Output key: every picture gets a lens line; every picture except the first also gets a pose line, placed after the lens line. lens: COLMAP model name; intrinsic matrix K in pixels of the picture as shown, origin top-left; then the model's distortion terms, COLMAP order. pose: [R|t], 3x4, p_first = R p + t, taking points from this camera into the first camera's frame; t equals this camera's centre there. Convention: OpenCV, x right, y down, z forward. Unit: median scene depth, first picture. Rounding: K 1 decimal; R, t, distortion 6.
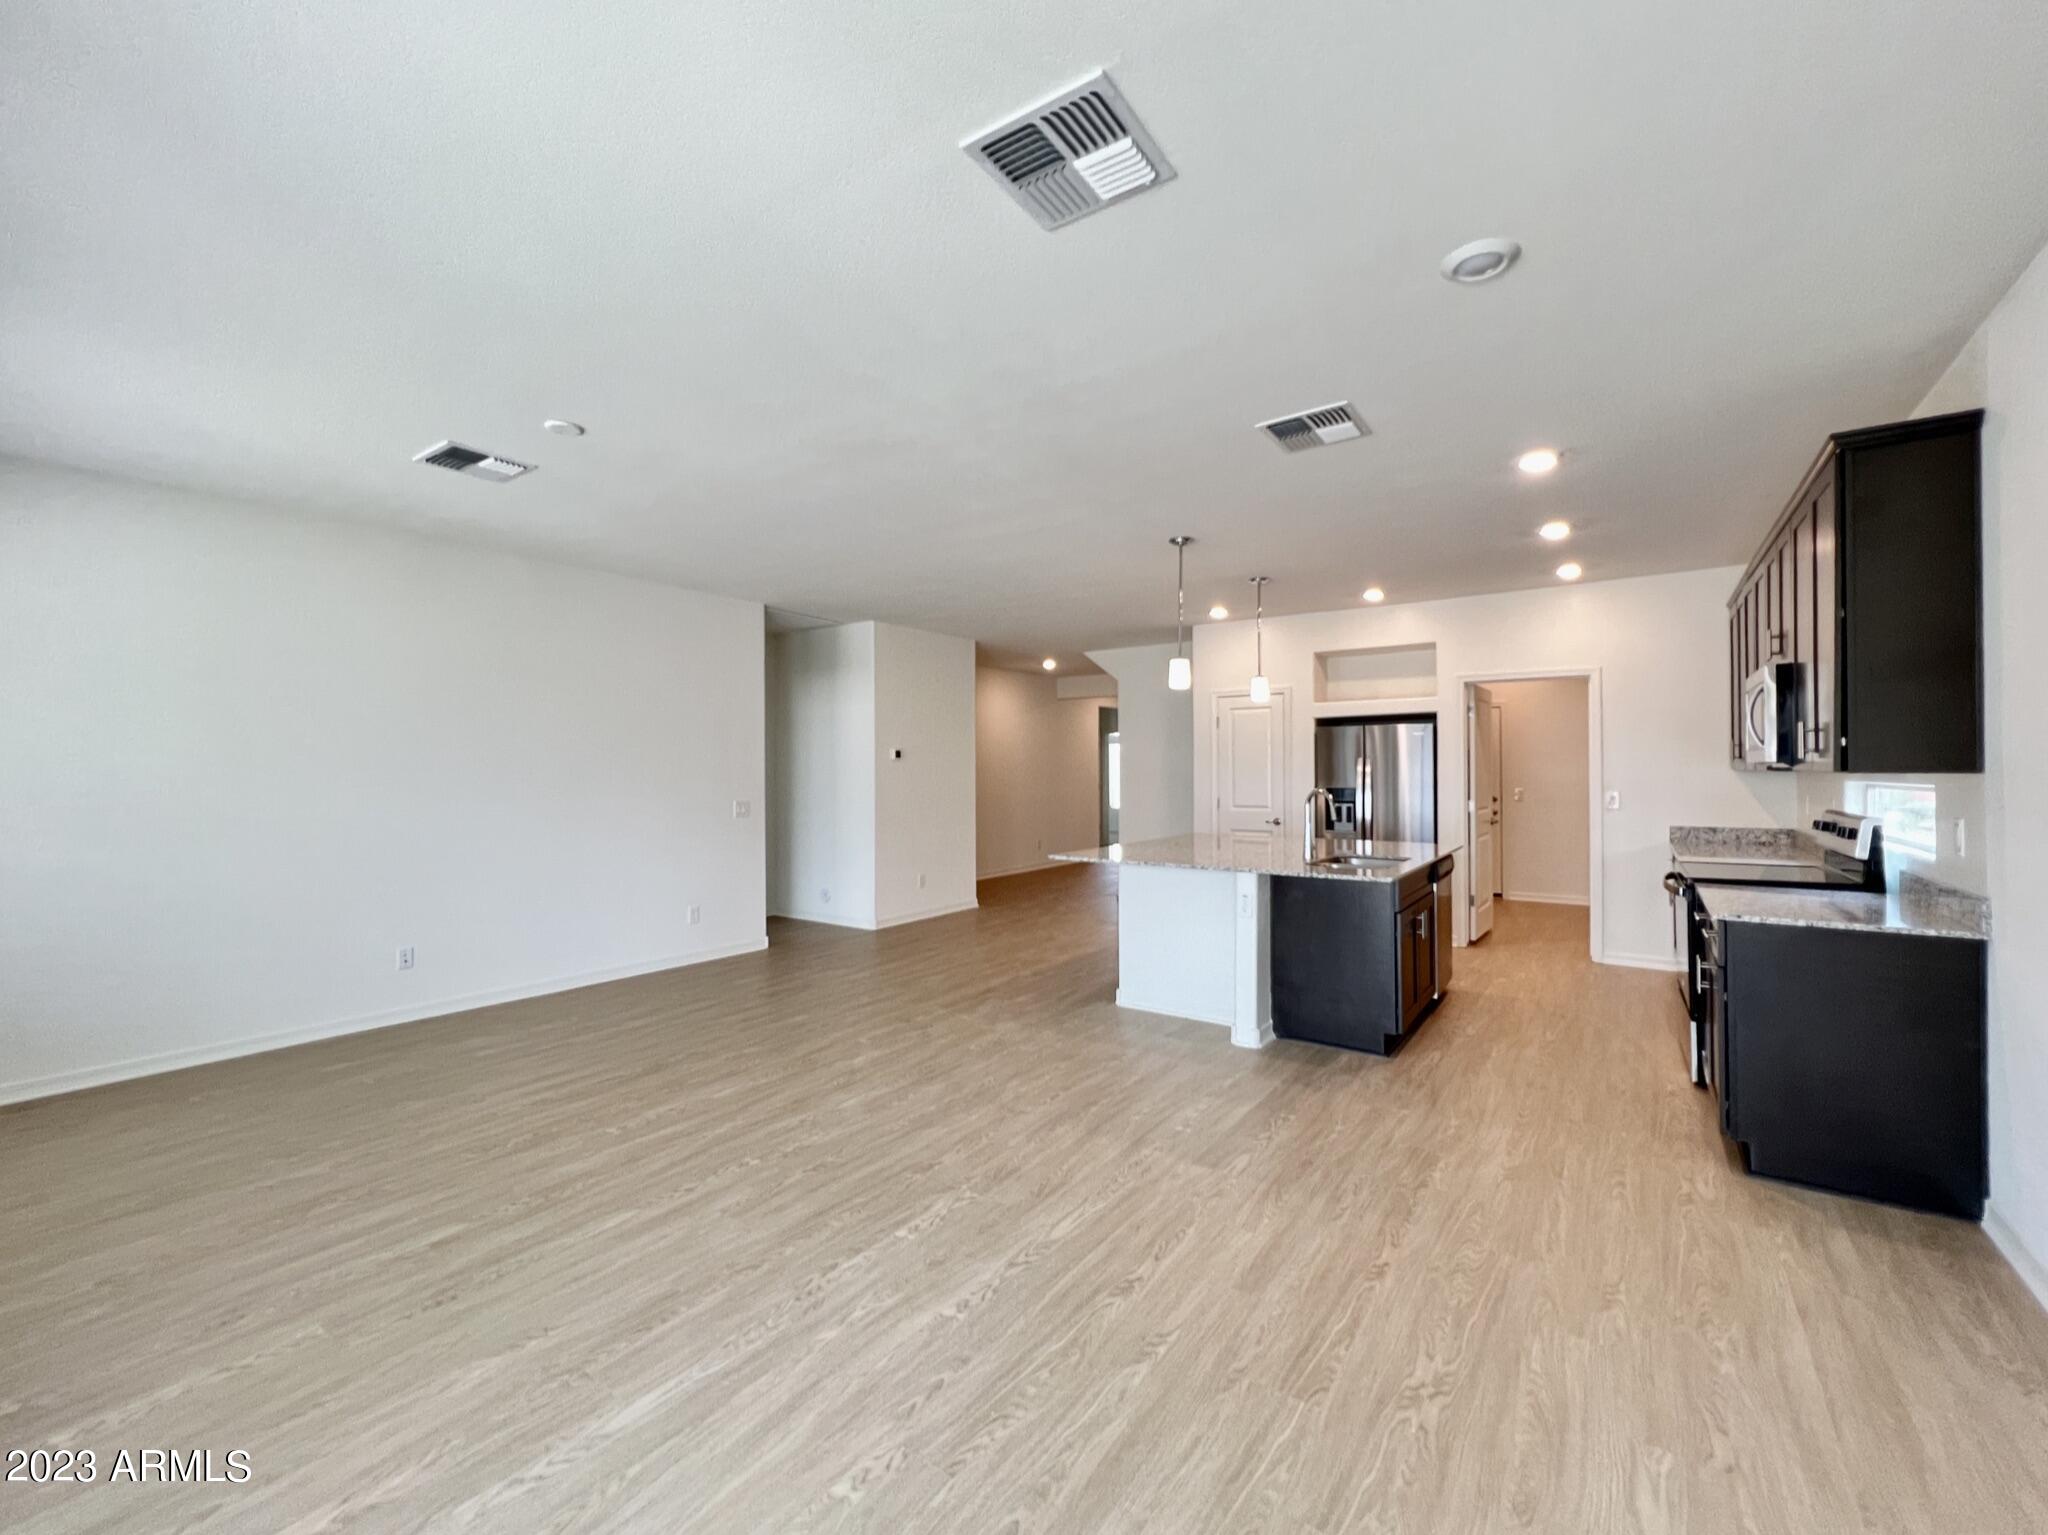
lens RADIAL K [[851.0, 0, 1024.0], [0, 851.0, 767.5], [0, 0, 1]] dist [-0.000952, 0.000077]
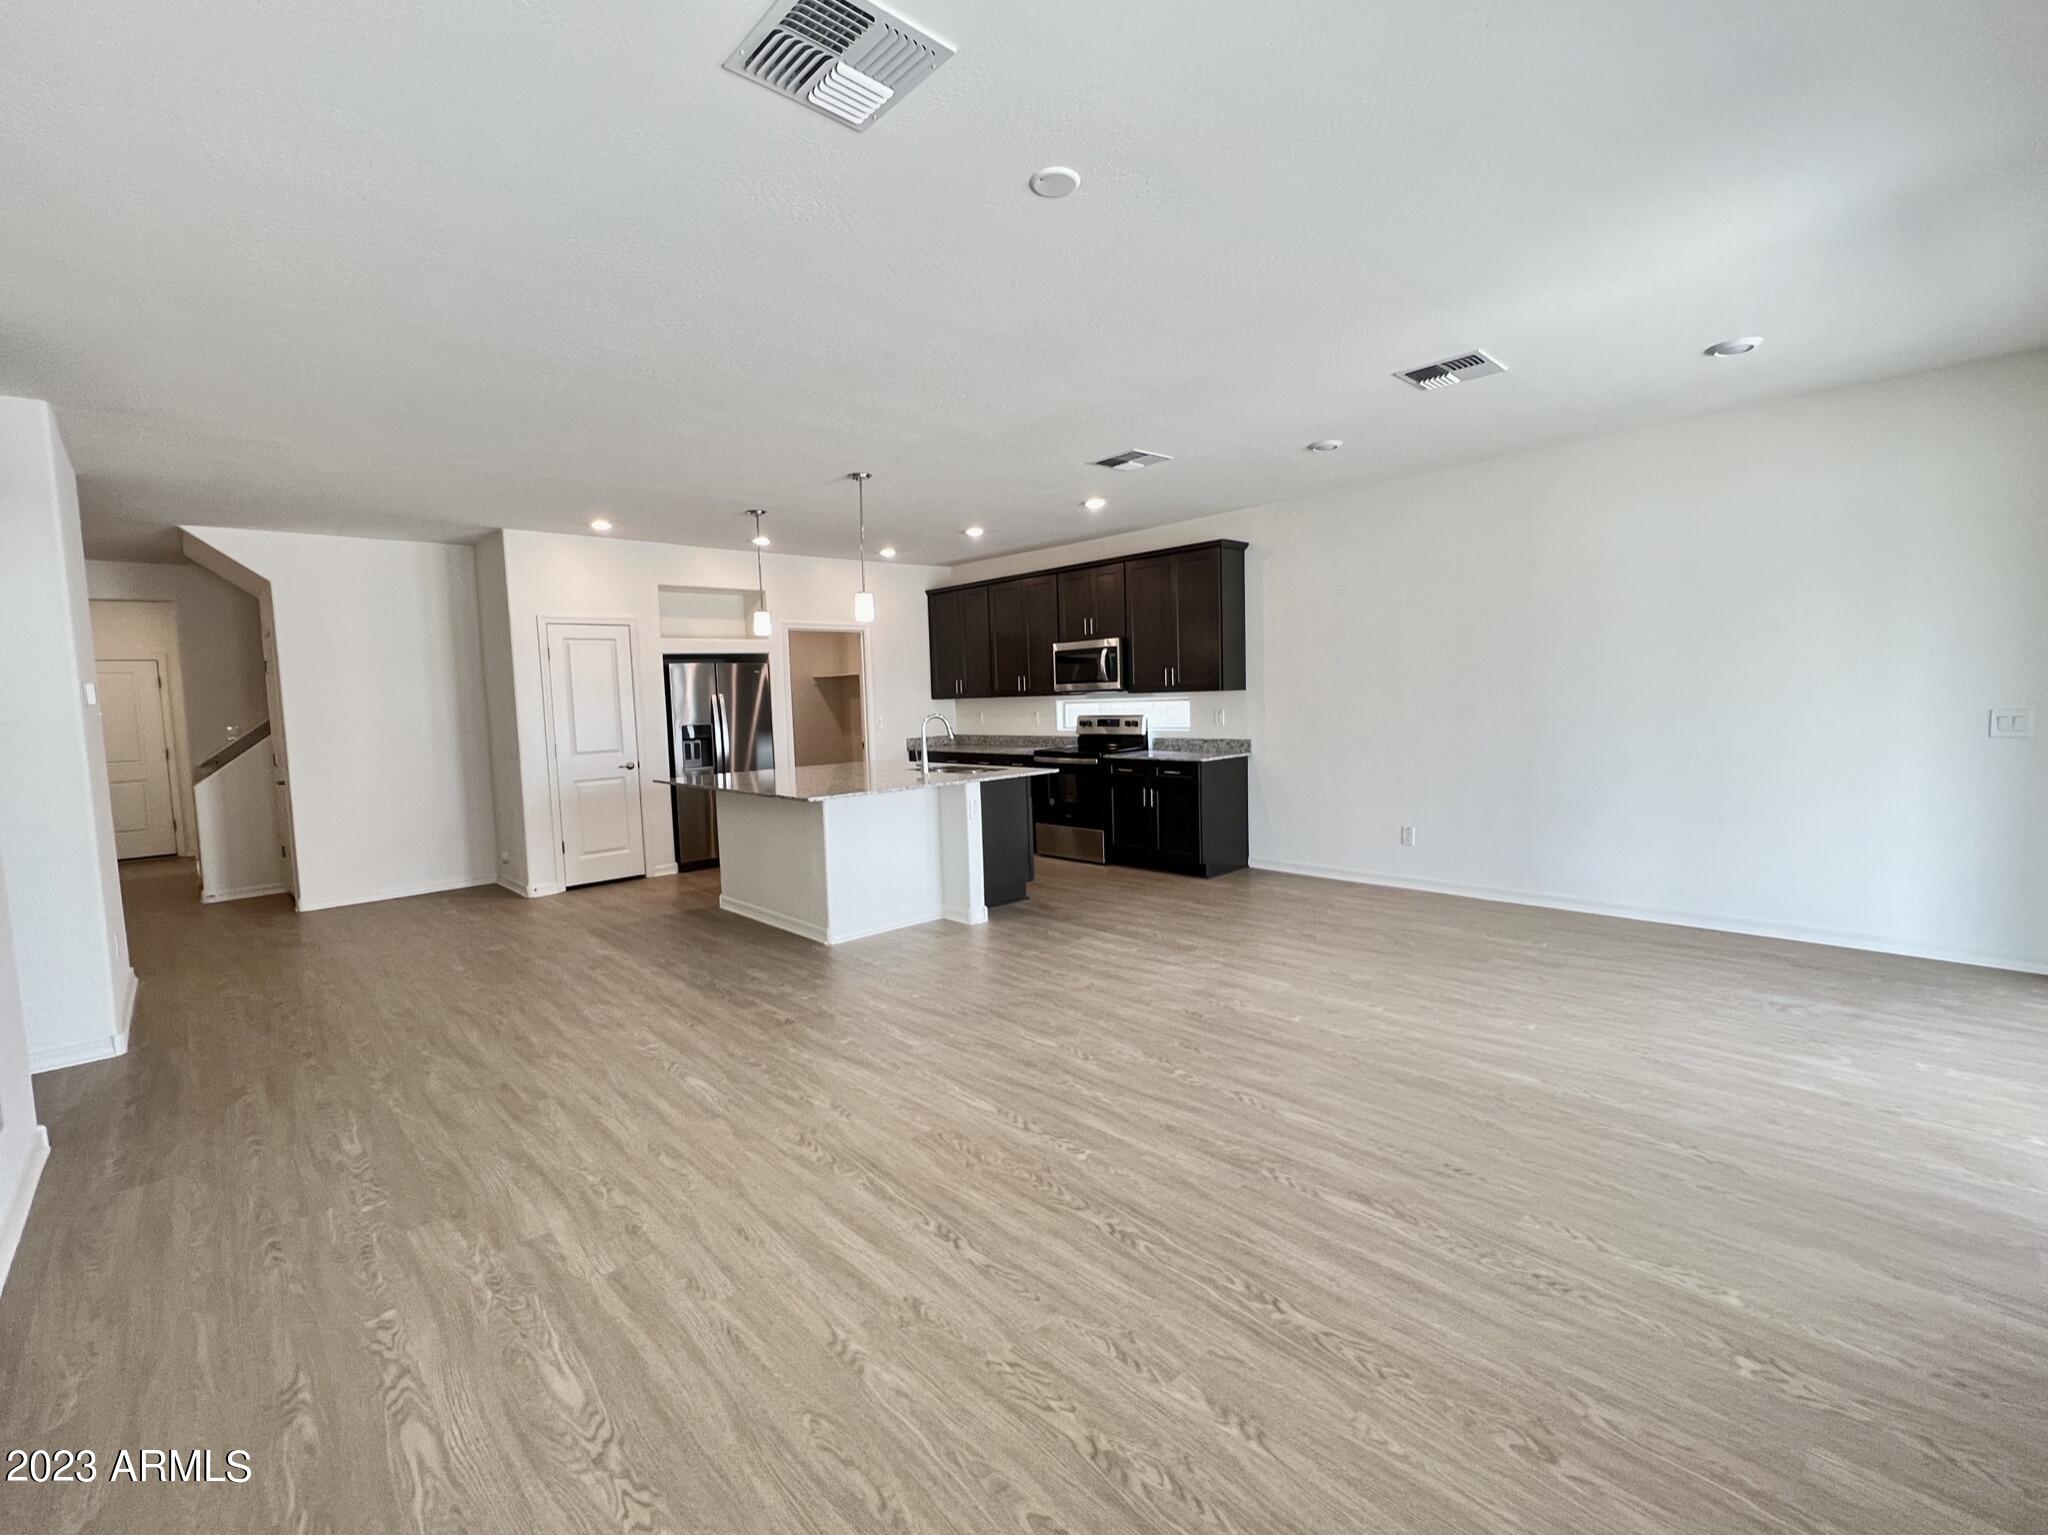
lens RADIAL K [[890.1, 0, 1024.0], [0, 890.1, 767.5], [0, 0, 1]] dist [-0.000128, 0.000015]
pose [[0.201231, -0.084227, 0.975916, -1.253799], [0.029217, 0.996369, 0.079968, 0.002729], [-0.979108, 0.012421, 0.202961, 0.873572]]
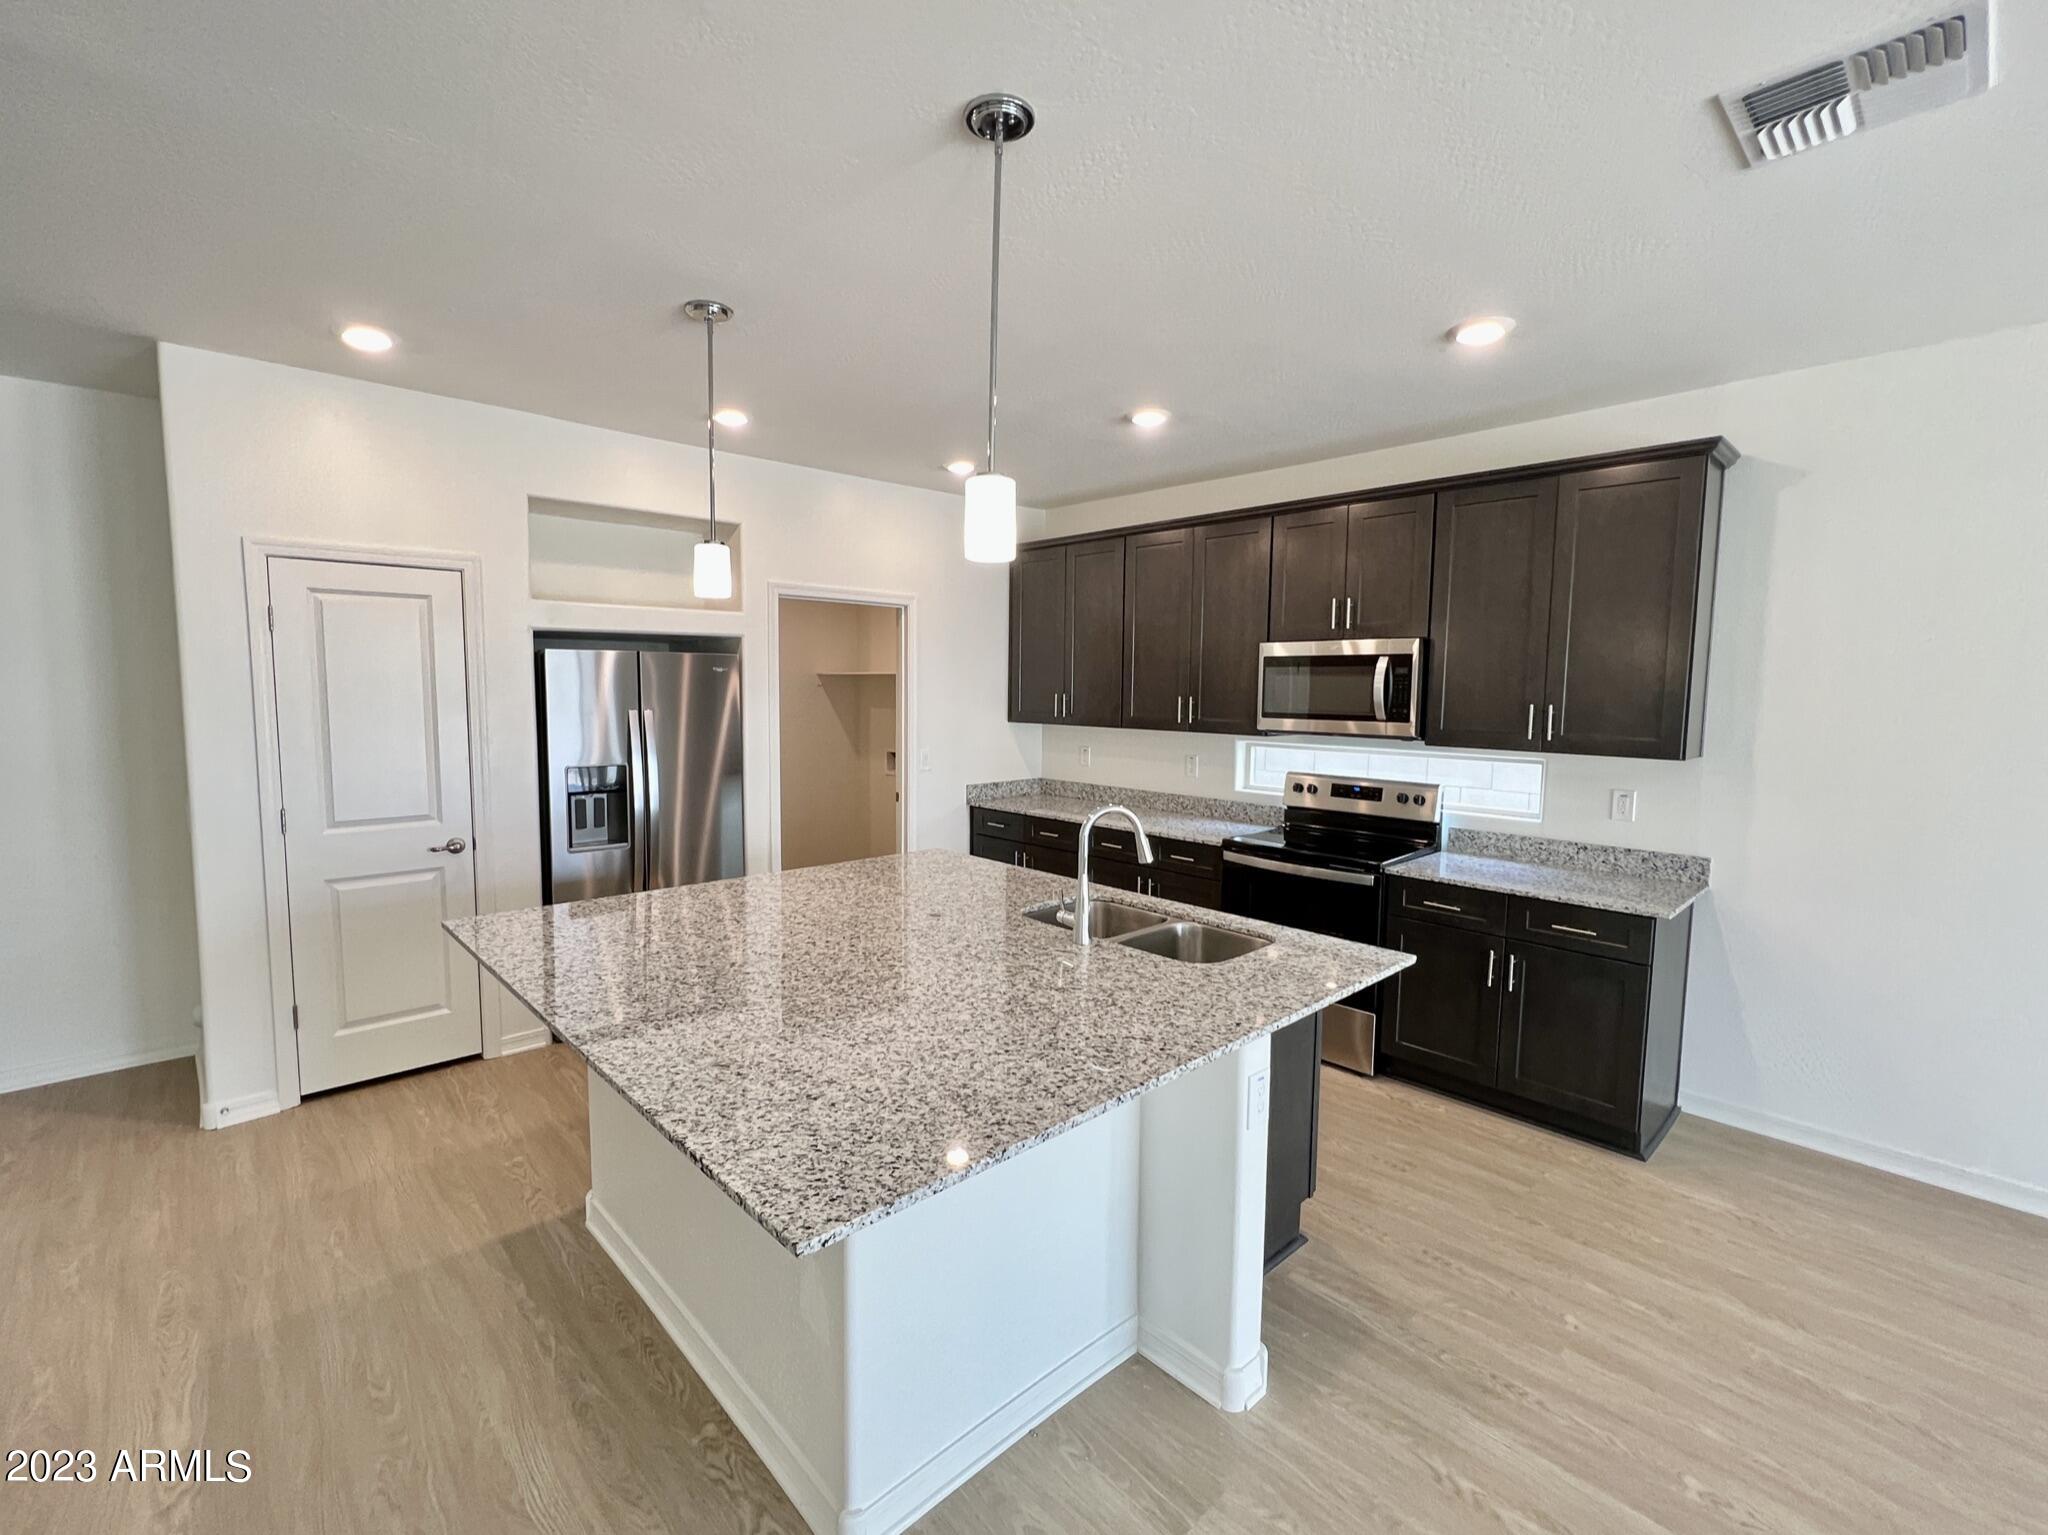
lens RADIAL K [[886.6, 0, 1024.0], [0, 886.6, 767.5], [0, 0, 1]] dist [0.000601, 0.000137]
pose [[0.197219, -0.088413, 0.976365, -0.257743], [-0.015304, 0.995526, 0.093239, -0.067321], [-0.980240, -0.033331, 0.194983, 1.348197]]
